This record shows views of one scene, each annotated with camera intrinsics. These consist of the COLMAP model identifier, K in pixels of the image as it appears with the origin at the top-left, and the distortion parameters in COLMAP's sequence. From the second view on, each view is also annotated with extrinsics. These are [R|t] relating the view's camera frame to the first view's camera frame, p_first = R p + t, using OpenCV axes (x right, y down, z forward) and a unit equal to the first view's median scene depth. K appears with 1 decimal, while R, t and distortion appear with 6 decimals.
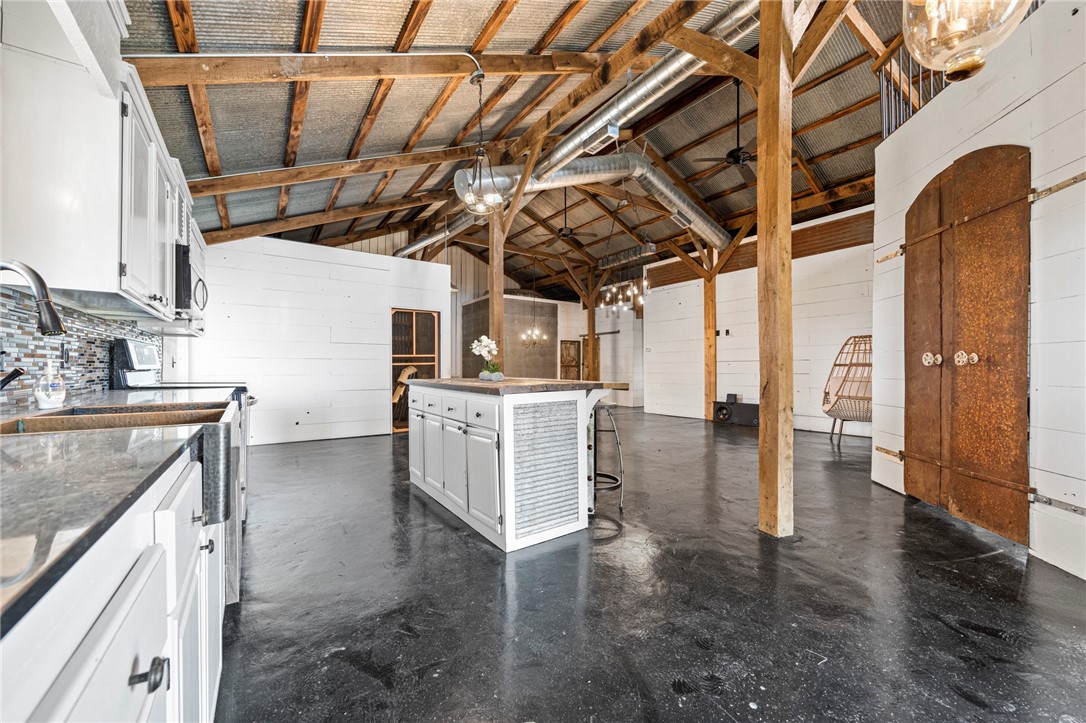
lens RADIAL K [[411.5, 0, 540.2], [0, 411.5, 367.8], [0, 0, 1]] dist [-0.007504, -0.000008]
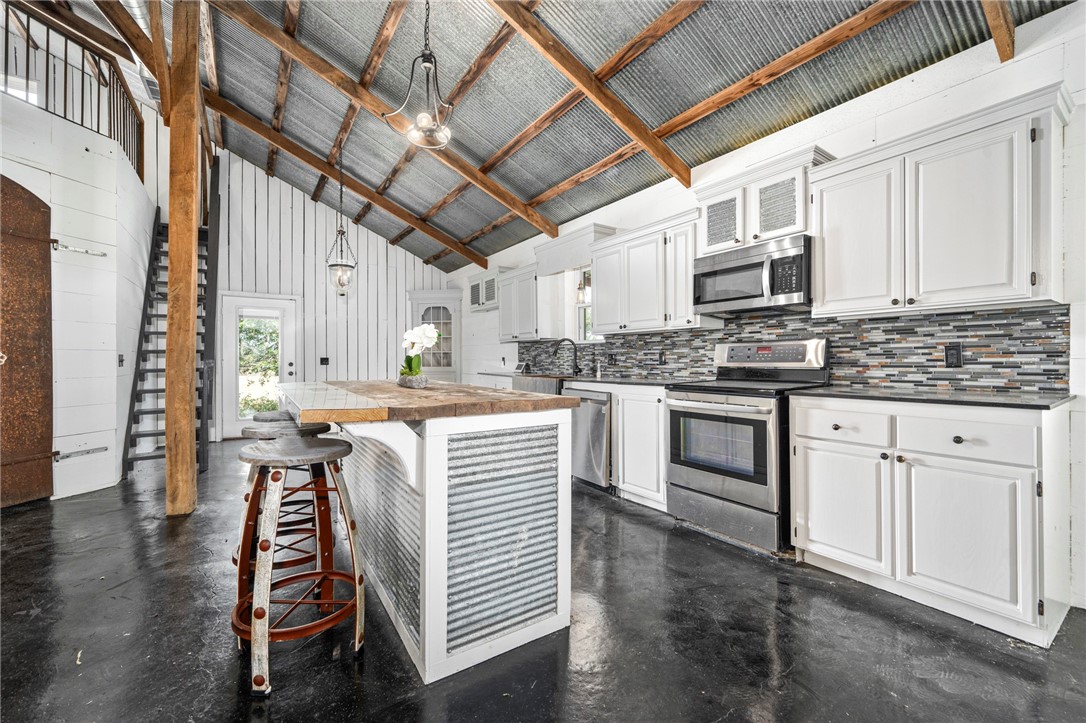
lens RADIAL K [[433.4, 0, 538.9], [0, 433.4, 360.7], [0, 0, 1]] dist [0.000426, 0.000051]
pose [[-0.999840, 0.002373, 0.017712, -0.172172], [0.002419, 0.999994, 0.002546, -0.006768], [-0.017706, 0.002588, -0.999840, 0.862912]]
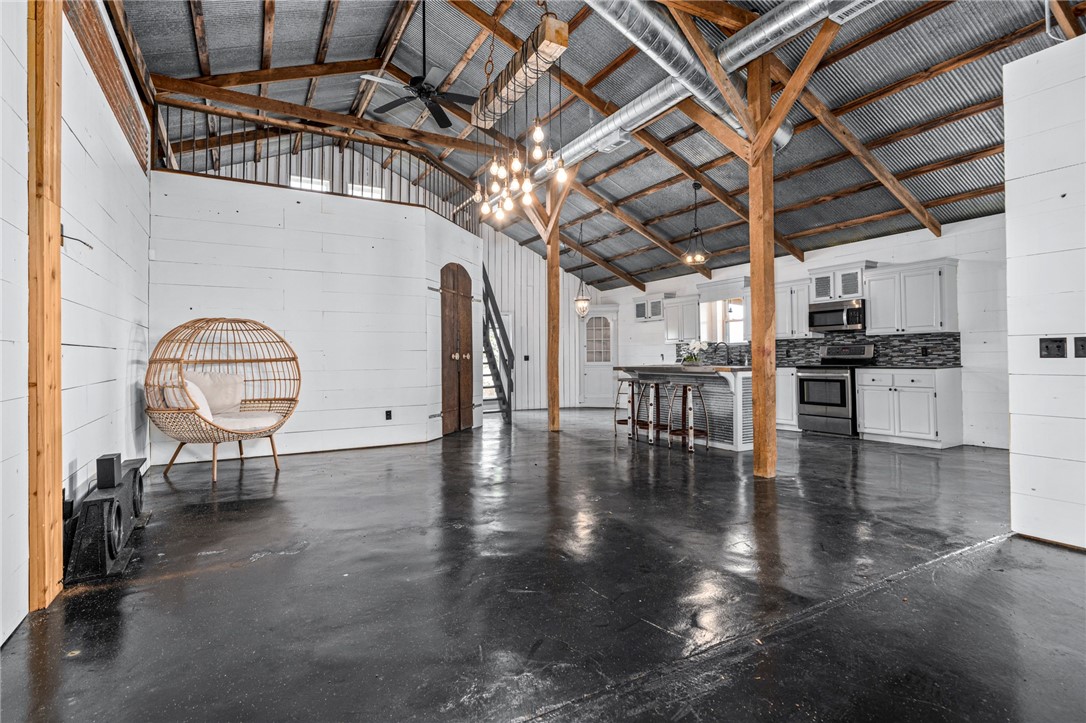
lens RADIAL K [[517.6, 0, 542.1], [0, 517.6, 349.9], [0, 0, 1]] dist [0.000785, 0.000174]
pose [[-0.995618, 0.010893, 0.092876, 0.144325], [0.009411, 0.999822, -0.016375, -0.002694], [-0.093038, -0.015429, -0.995543, 1.569791]]
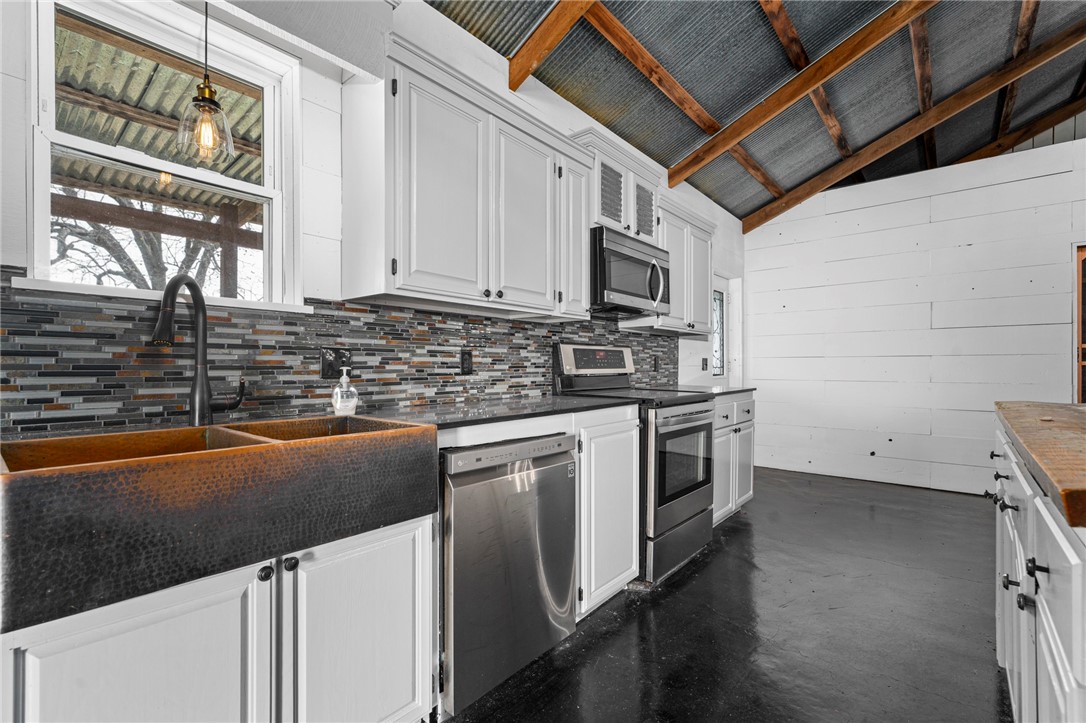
lens RADIAL K [[485.3, 0, 542.5], [0, 485.3, 369.6], [0, 0, 1]] dist [0.000646, -0.000484]
pose [[0.261250, 0.001449, -0.965270, 0.022208], [0.001853, 0.999996, 0.002002, -0.003531], [0.965269, -0.002312, 0.261246, 0.240796]]
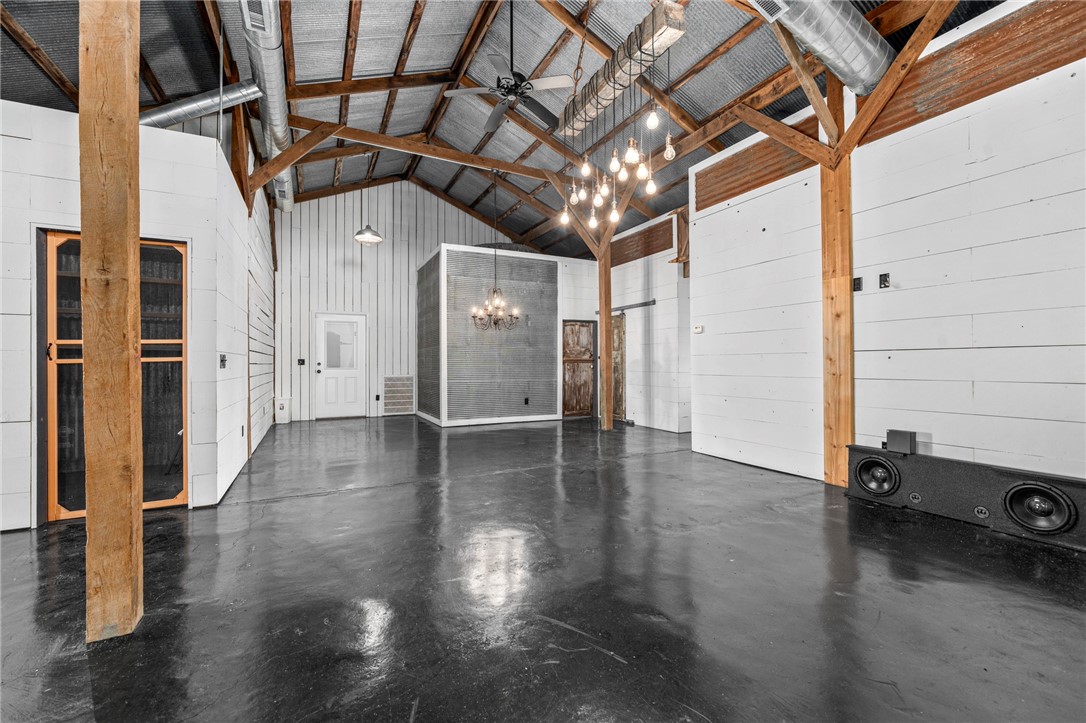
lens RADIAL K [[450.3, 0, 540.6], [0, 450.3, 359.3], [0, 0, 1]] dist [-0.000318, -0.000021]
pose [[0.990117, -0.004431, -0.140176, 0.212265], [0.003717, 0.999979, -0.005355, -0.006253], [0.140197, 0.004781, 0.990112, 0.607107]]
